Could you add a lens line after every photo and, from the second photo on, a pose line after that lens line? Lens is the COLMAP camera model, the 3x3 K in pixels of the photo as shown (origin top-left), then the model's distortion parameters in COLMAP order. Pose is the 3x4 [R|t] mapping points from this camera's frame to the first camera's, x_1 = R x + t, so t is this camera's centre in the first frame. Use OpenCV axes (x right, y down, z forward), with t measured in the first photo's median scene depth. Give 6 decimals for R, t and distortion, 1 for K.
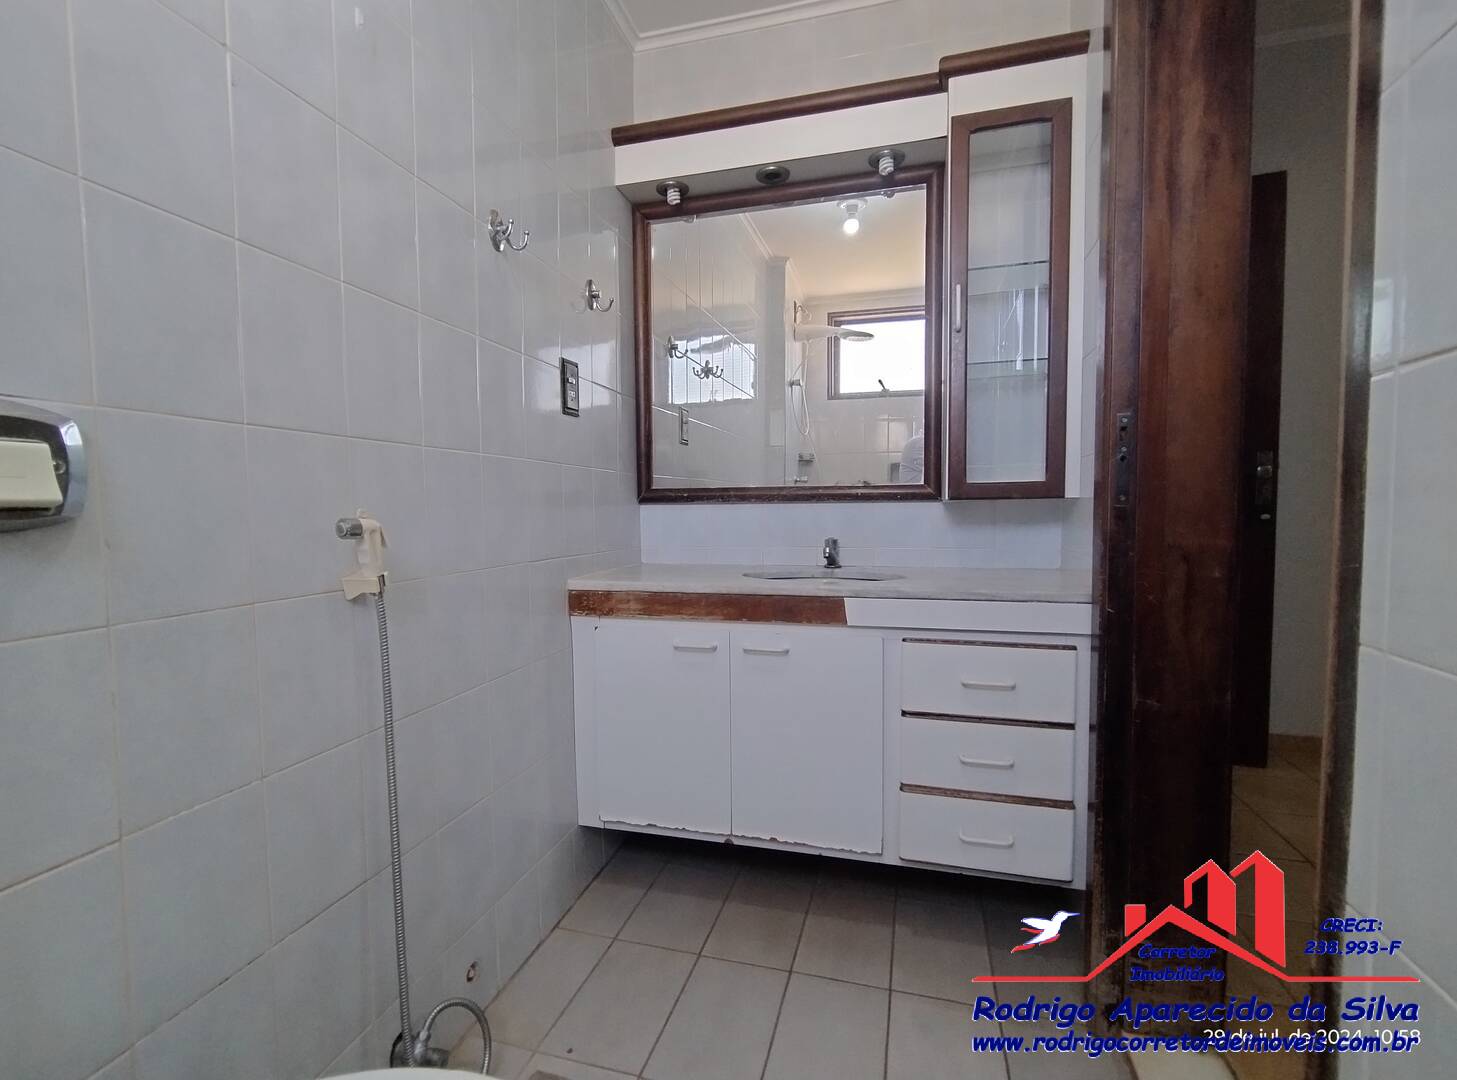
lens RADIAL K [[669.8, 0, 729.0], [0, 669.8, 535.0], [0, 0, 1]] dist [0.003275, 0.001224]
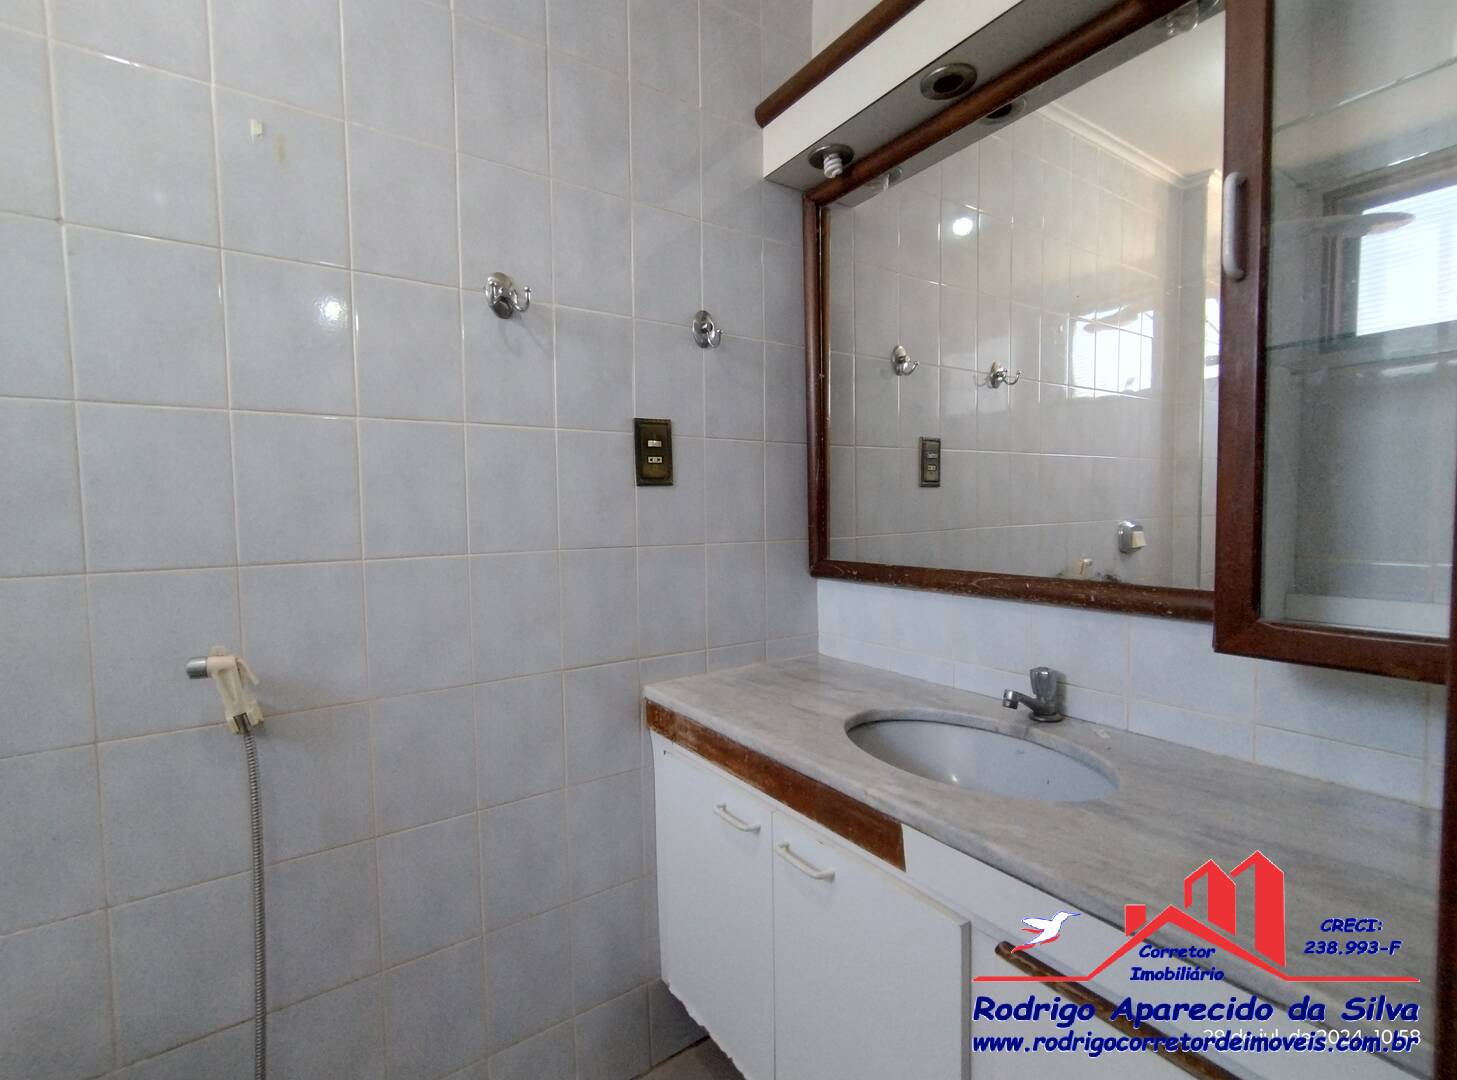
lens RADIAL K [[669.8, 0, 732.7], [0, 669.8, 543.4], [0, 0, 1]] dist [0.003275, 0.001224]
pose [[0.757099, 0.030919, -0.652568, 0.354300], [-0.019115, 0.999500, 0.025180, -0.124502], [0.653021, -0.006590, 0.757311, 0.414622]]
